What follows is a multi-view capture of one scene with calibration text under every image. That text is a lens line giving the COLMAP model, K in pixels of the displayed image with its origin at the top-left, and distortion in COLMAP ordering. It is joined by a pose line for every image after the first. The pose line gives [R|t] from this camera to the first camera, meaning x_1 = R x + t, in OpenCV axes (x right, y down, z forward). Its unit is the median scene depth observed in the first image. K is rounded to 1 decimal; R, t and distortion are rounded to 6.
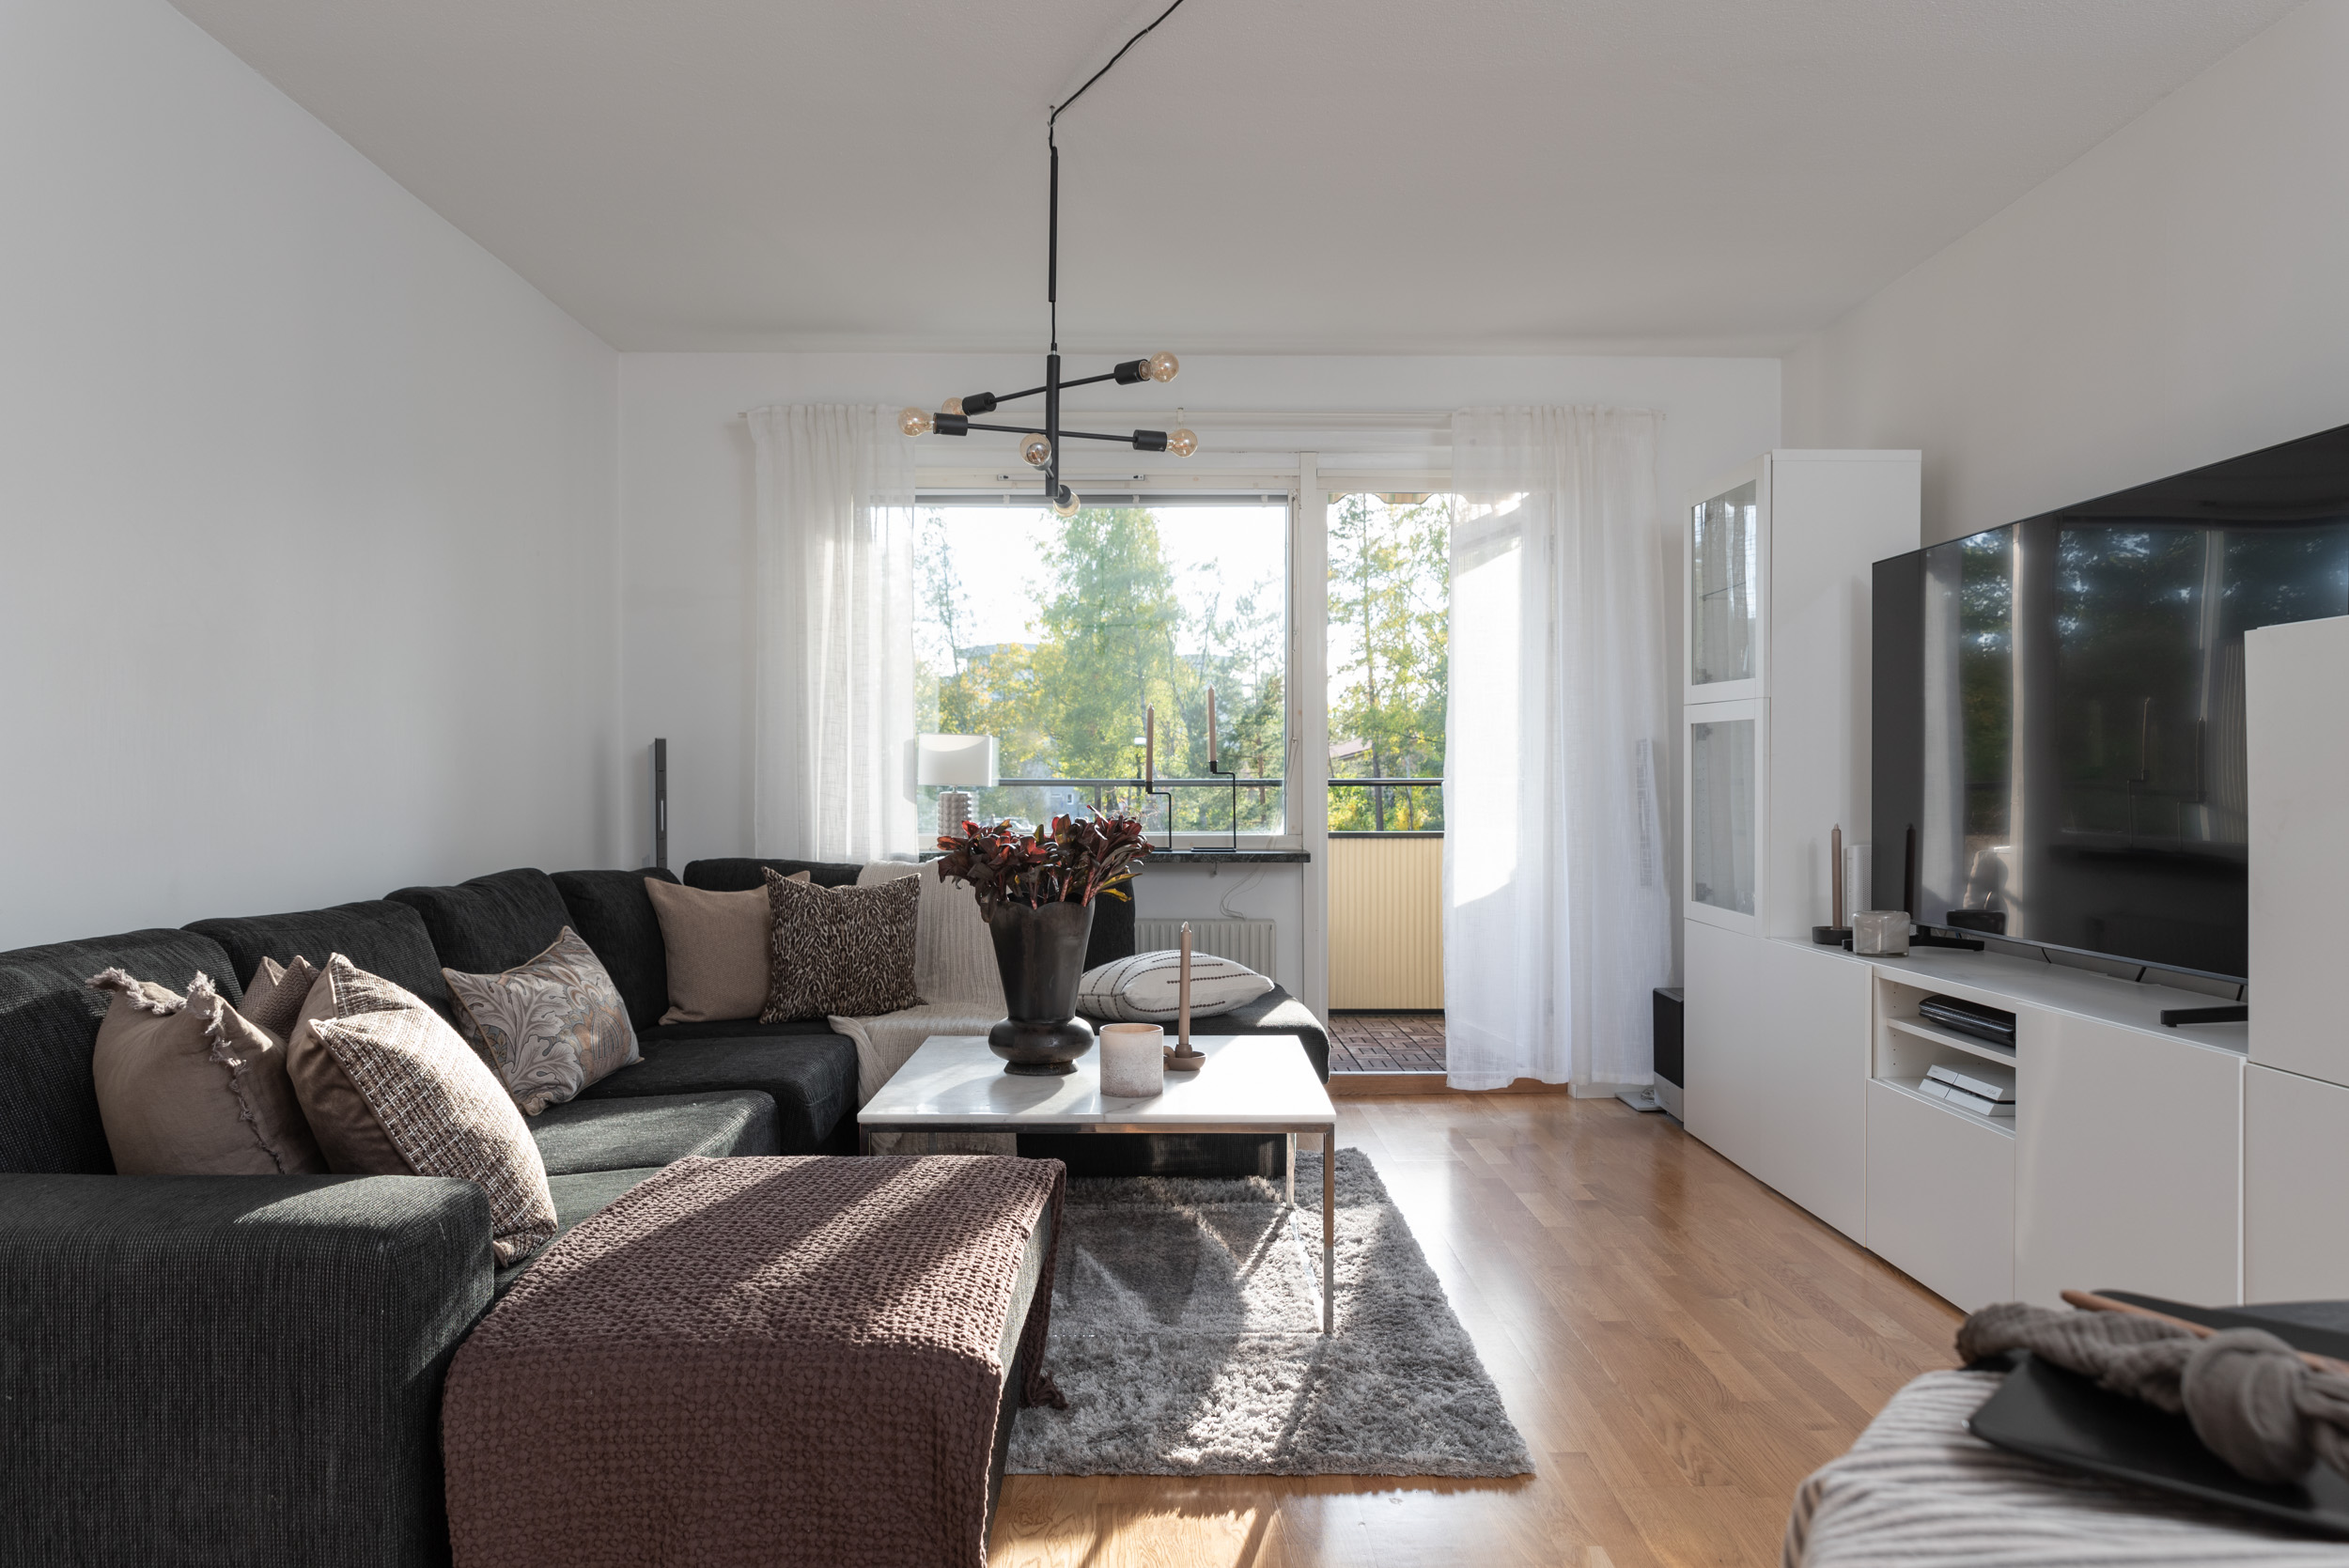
lens RADIAL K [[1608.2, 0, 1171.6], [0, 1608.2, 780.6], [0, 0, 1]] dist [-0.001447, 0.000759]
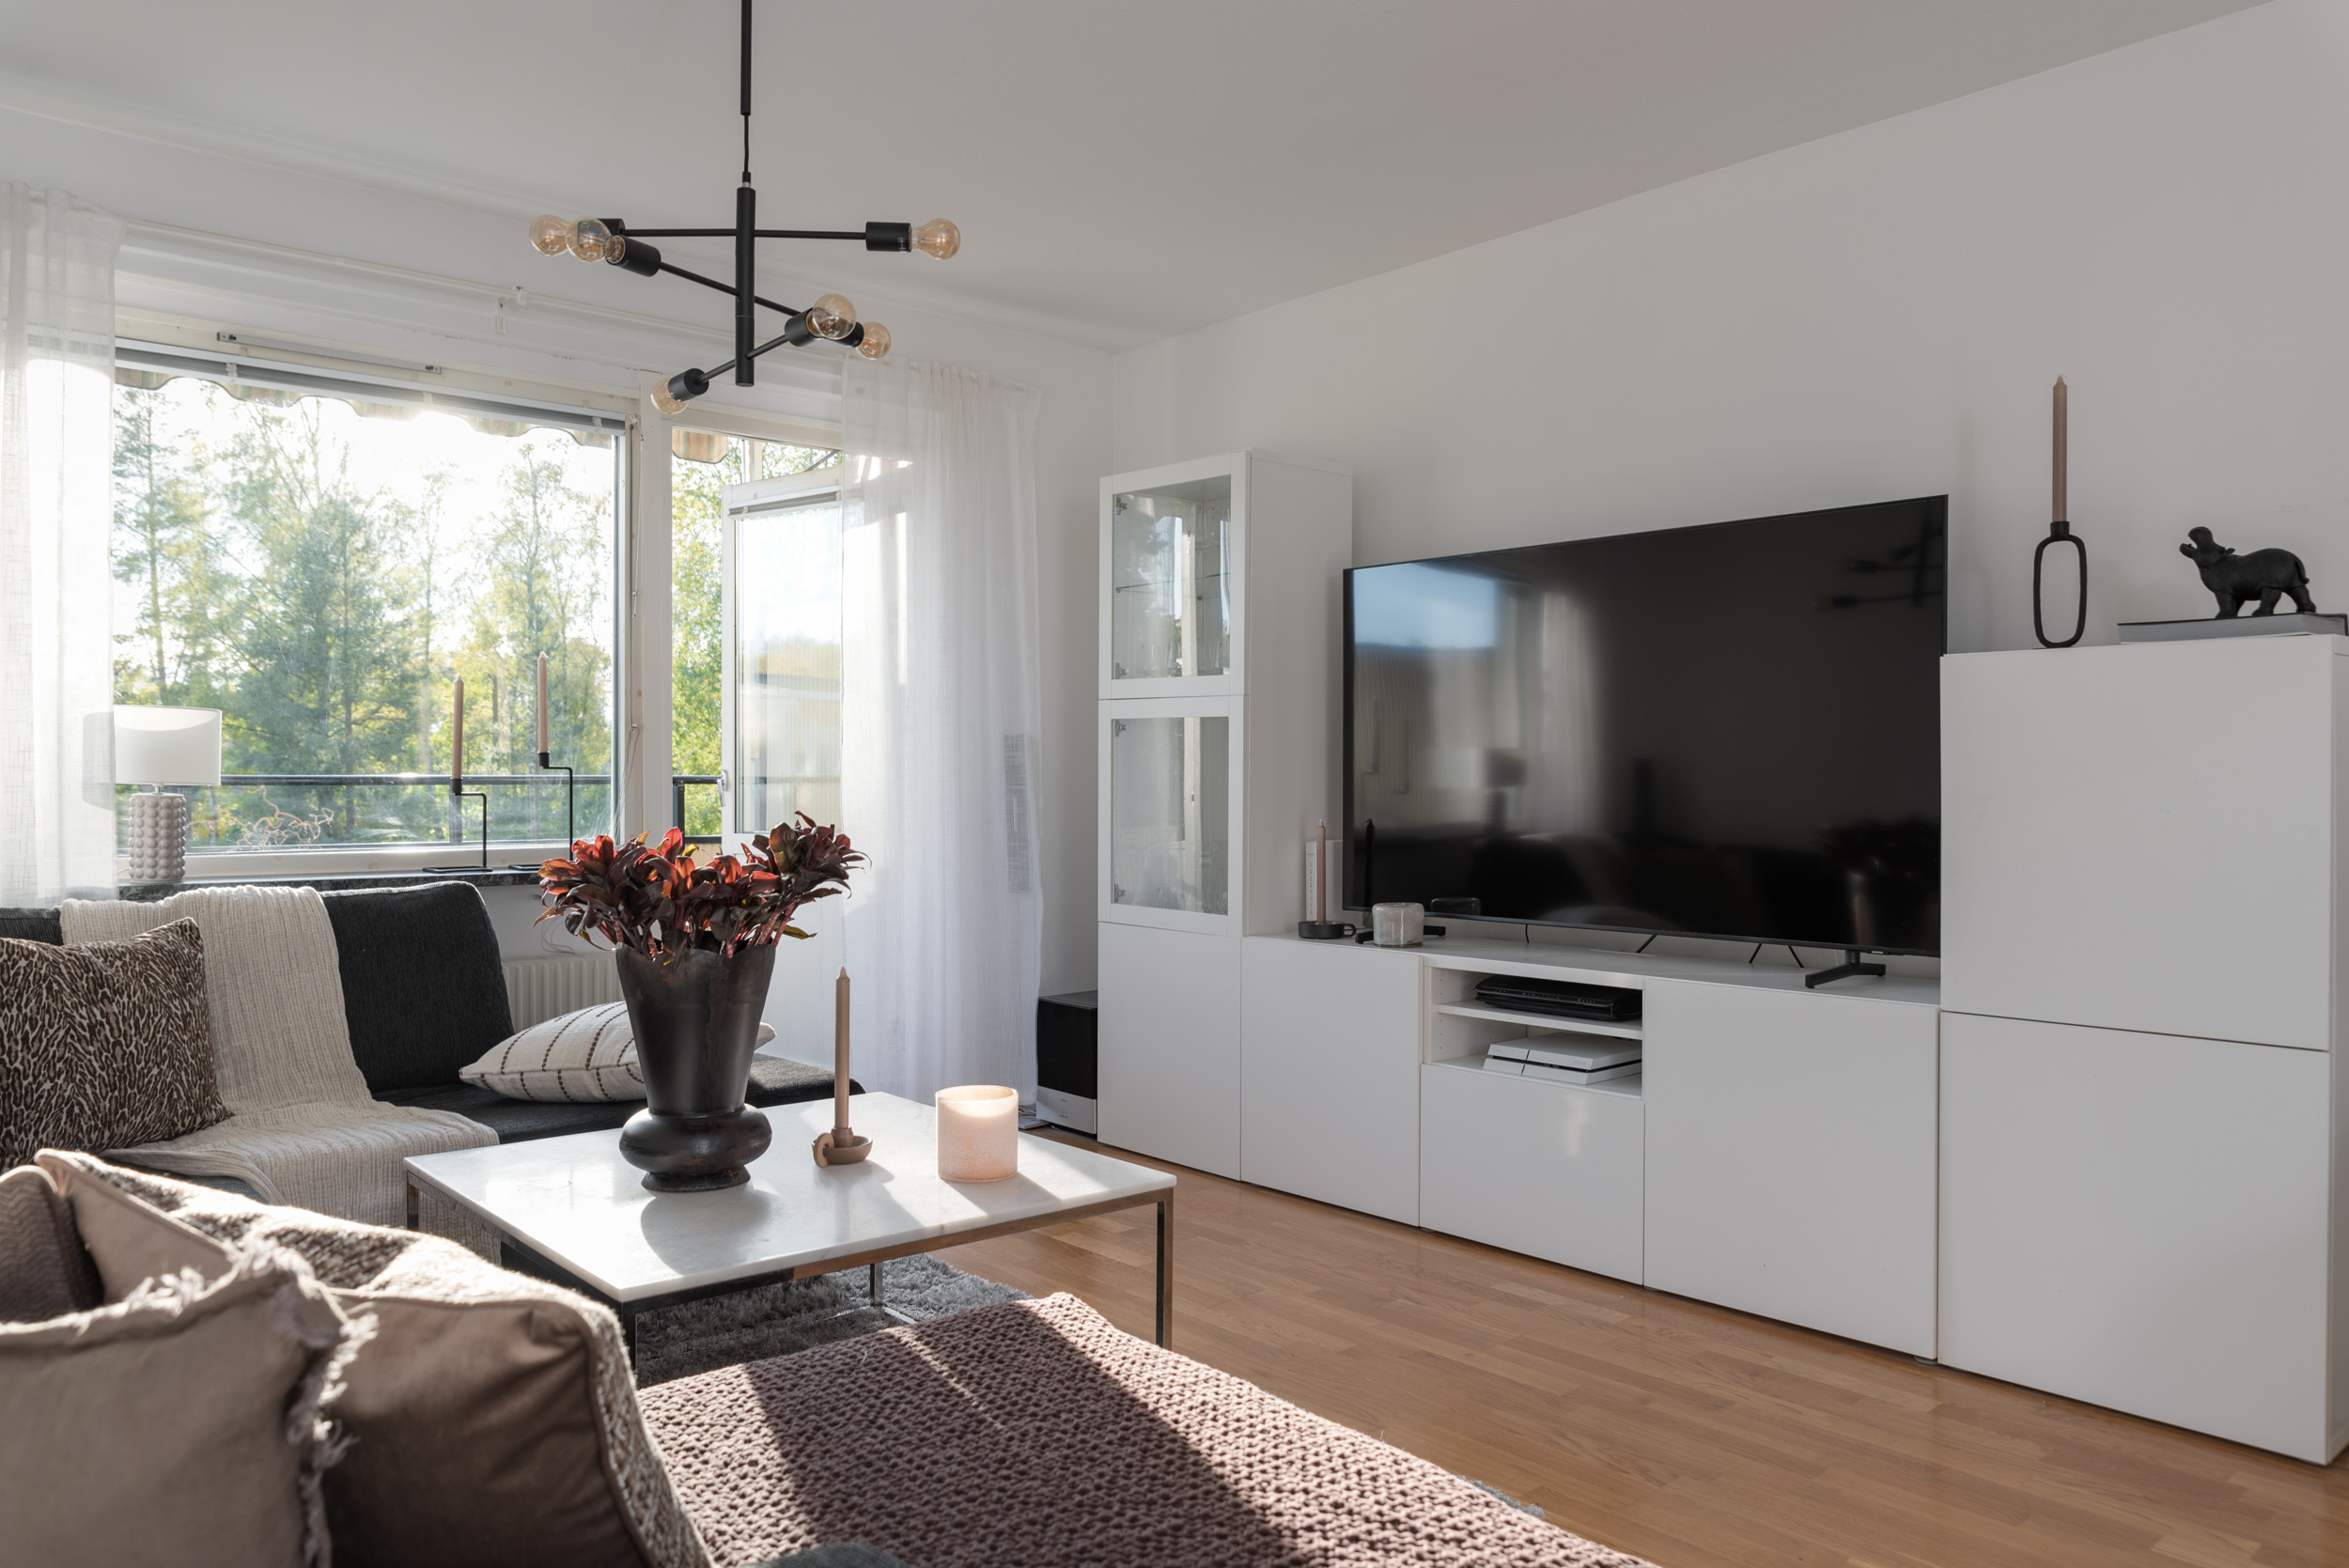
lens RADIAL K [[1662.9, 0, 1176.0], [0, 1662.9, 787.6], [0, 0, 1]] dist [-0.008865, -0.005893]
pose [[0.753544, -0.002330, 0.657393, -0.382790], [-0.001310, 0.999986, 0.005046, 0.000458], [-0.657396, -0.004664, 0.753531, 0.283088]]
